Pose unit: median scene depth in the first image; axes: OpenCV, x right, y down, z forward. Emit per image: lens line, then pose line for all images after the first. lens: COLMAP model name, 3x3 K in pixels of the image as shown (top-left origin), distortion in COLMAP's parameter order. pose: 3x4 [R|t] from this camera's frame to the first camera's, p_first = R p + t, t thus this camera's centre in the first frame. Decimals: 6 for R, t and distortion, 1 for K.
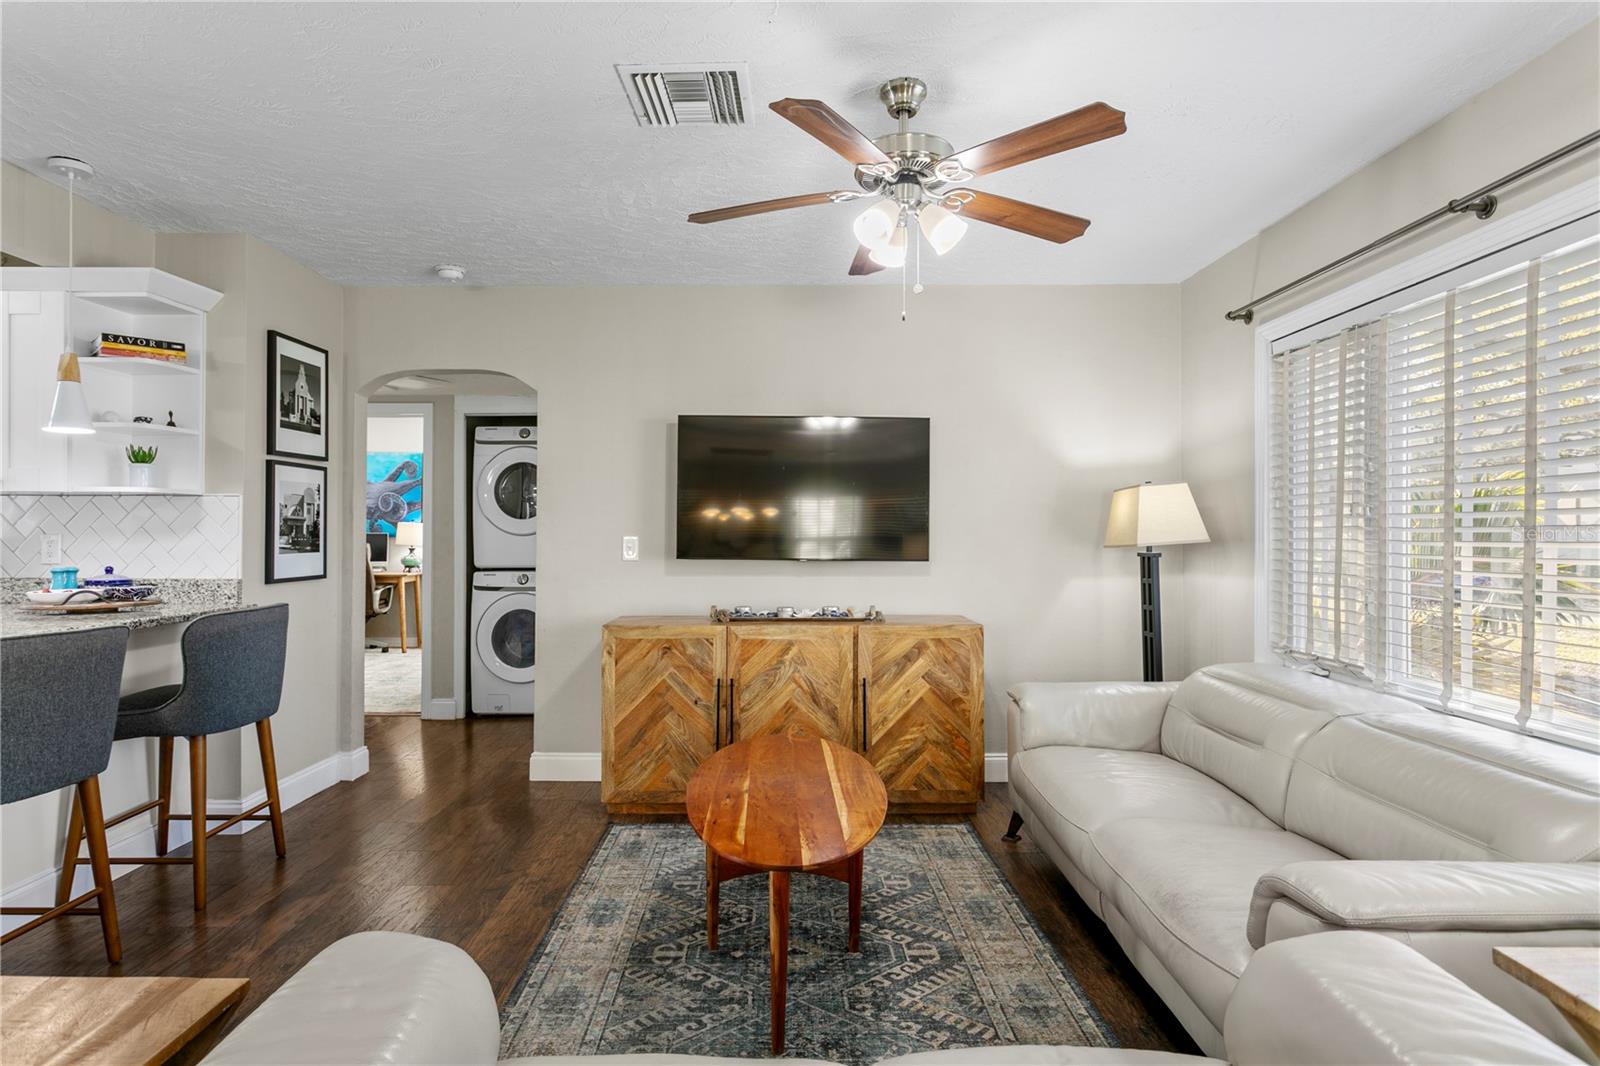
lens RADIAL K [[865.1, 0, 789.8], [0, 865.1, 543.6], [0, 0, 1]] dist [-0.003084, -0.000423]
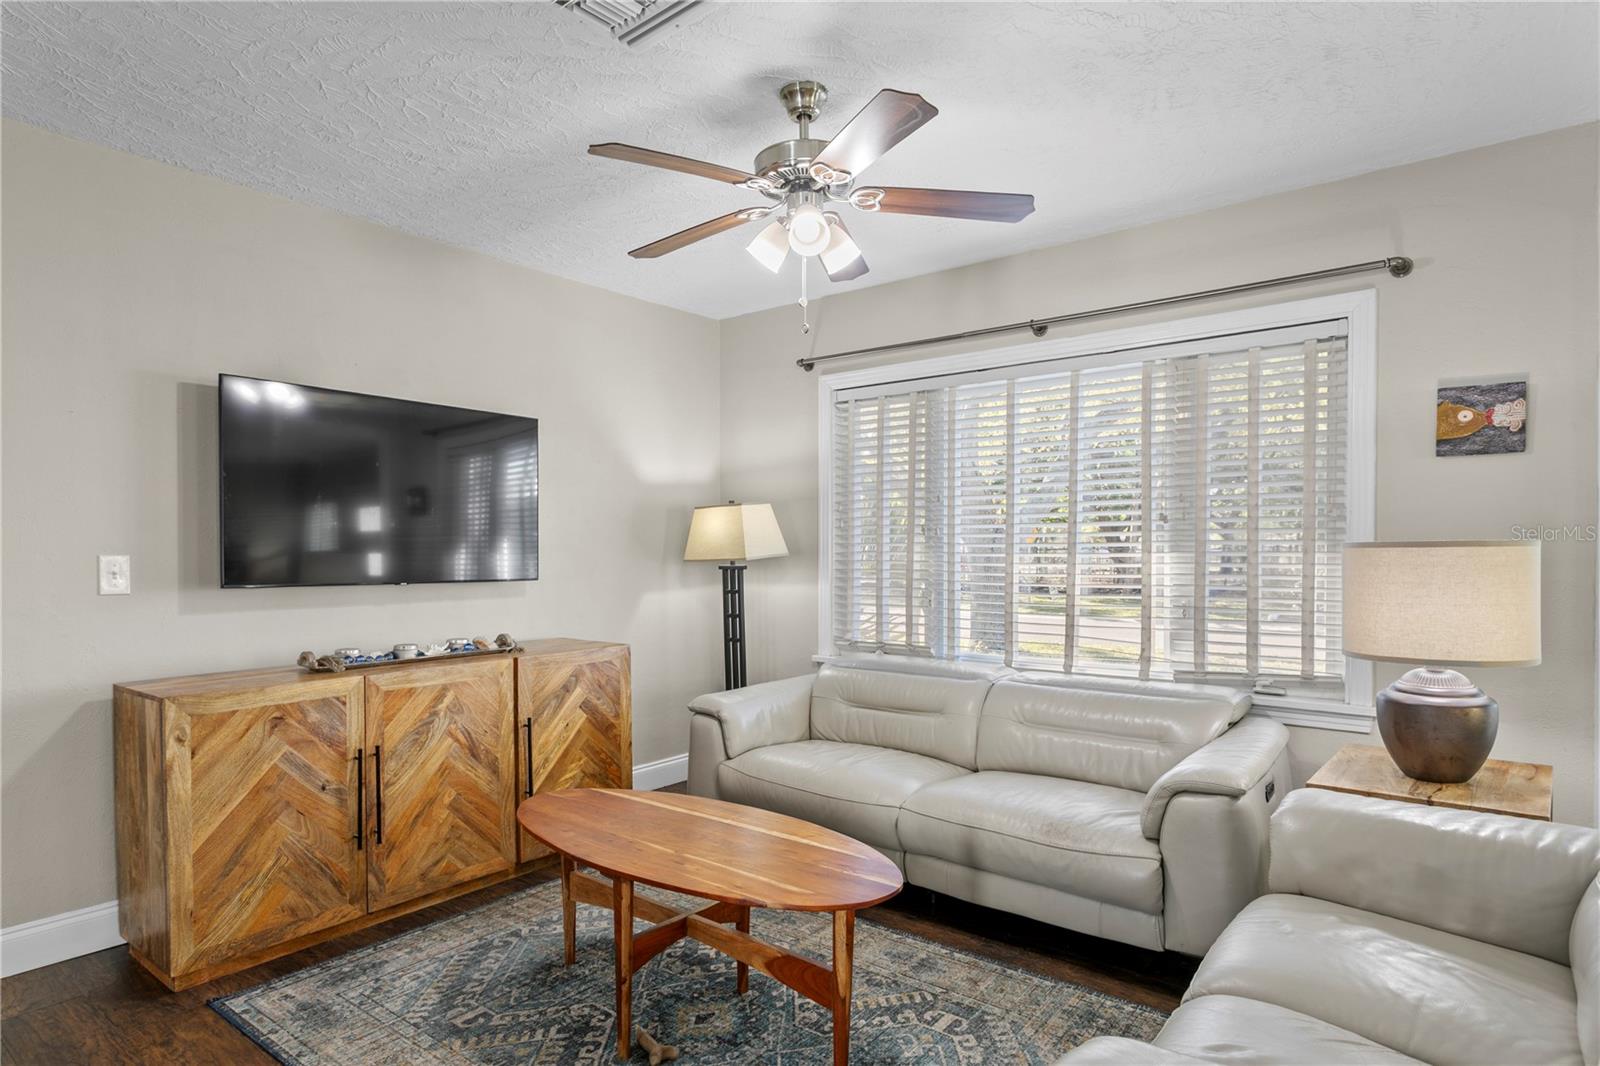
lens RADIAL K [[892.2, 0, 781.6], [0, 892.2, 577.1], [0, 0, 1]] dist [-0.001482, -0.000100]
pose [[0.618108, -0.028930, 0.785561, -0.447944], [0.013094, 0.999563, 0.026509, -0.004394], [-0.785984, -0.006099, 0.618216, 0.252624]]
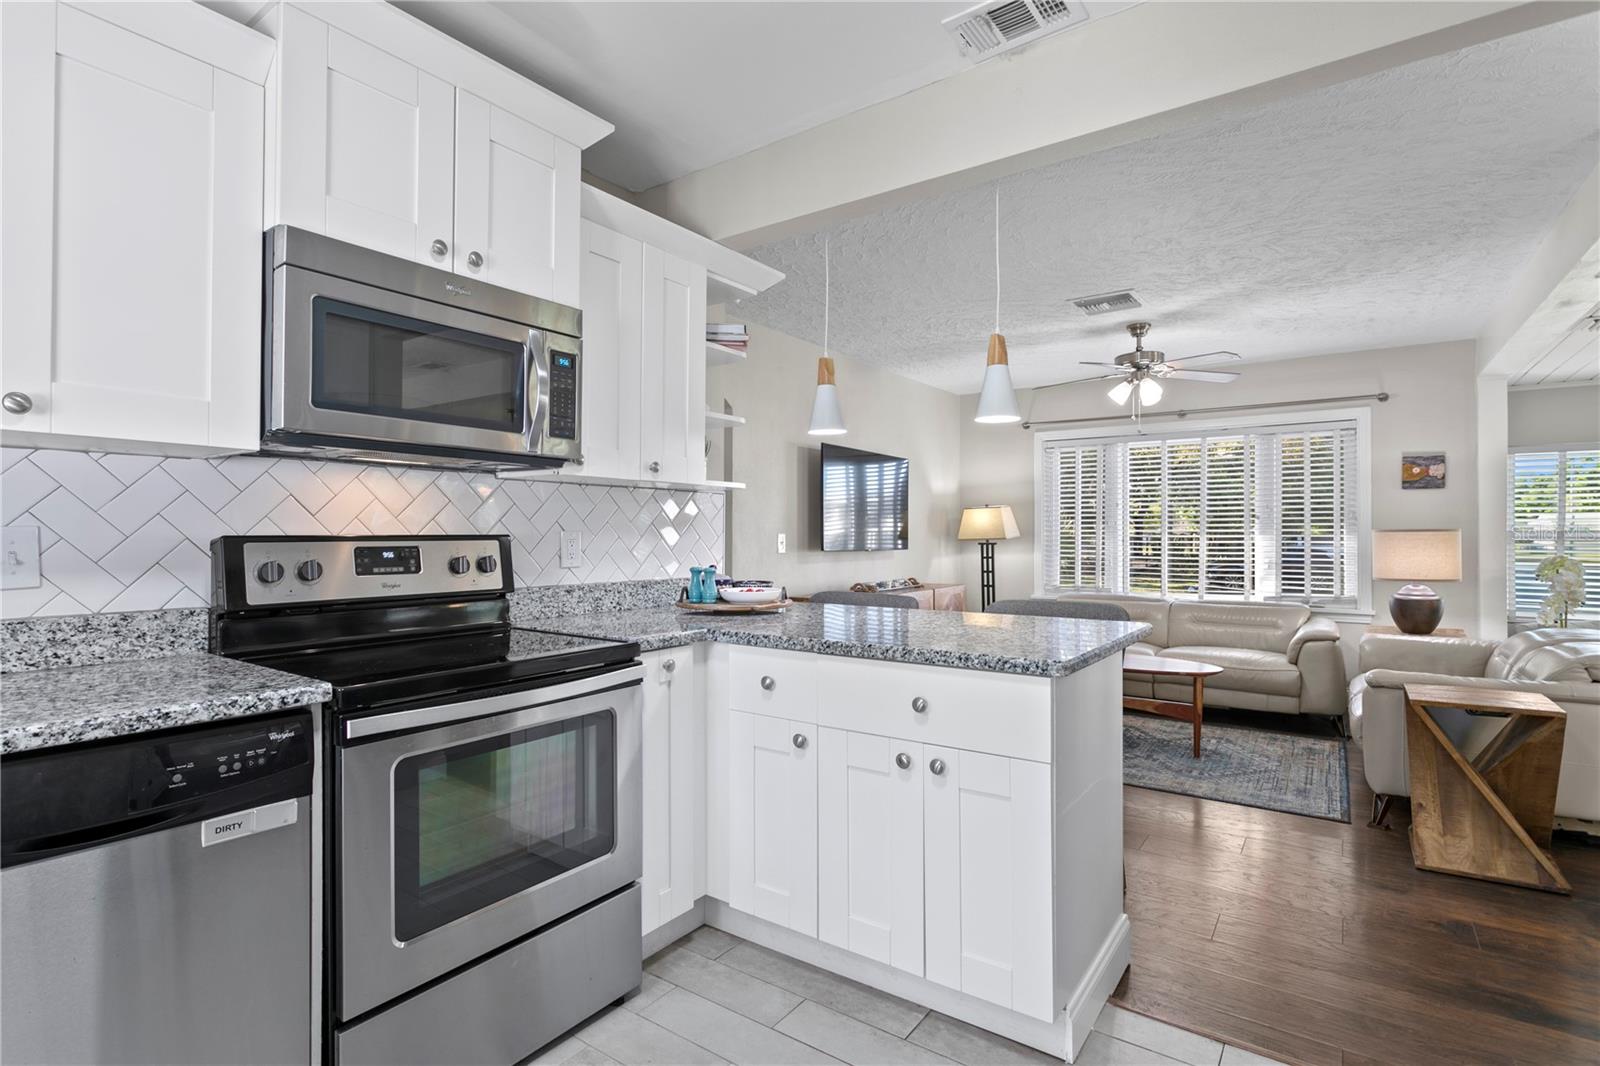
lens RADIAL K [[809.3, 0, 774.8], [0, 809.3, 536.4], [0, 0, 1]] dist [-0.000582, 0.001970]
pose [[0.568933, -0.004044, 0.822374, -1.325956], [0.009868, 0.999949, -0.001909, -0.003238], [-0.822325, 0.009201, 0.568944, 0.383910]]
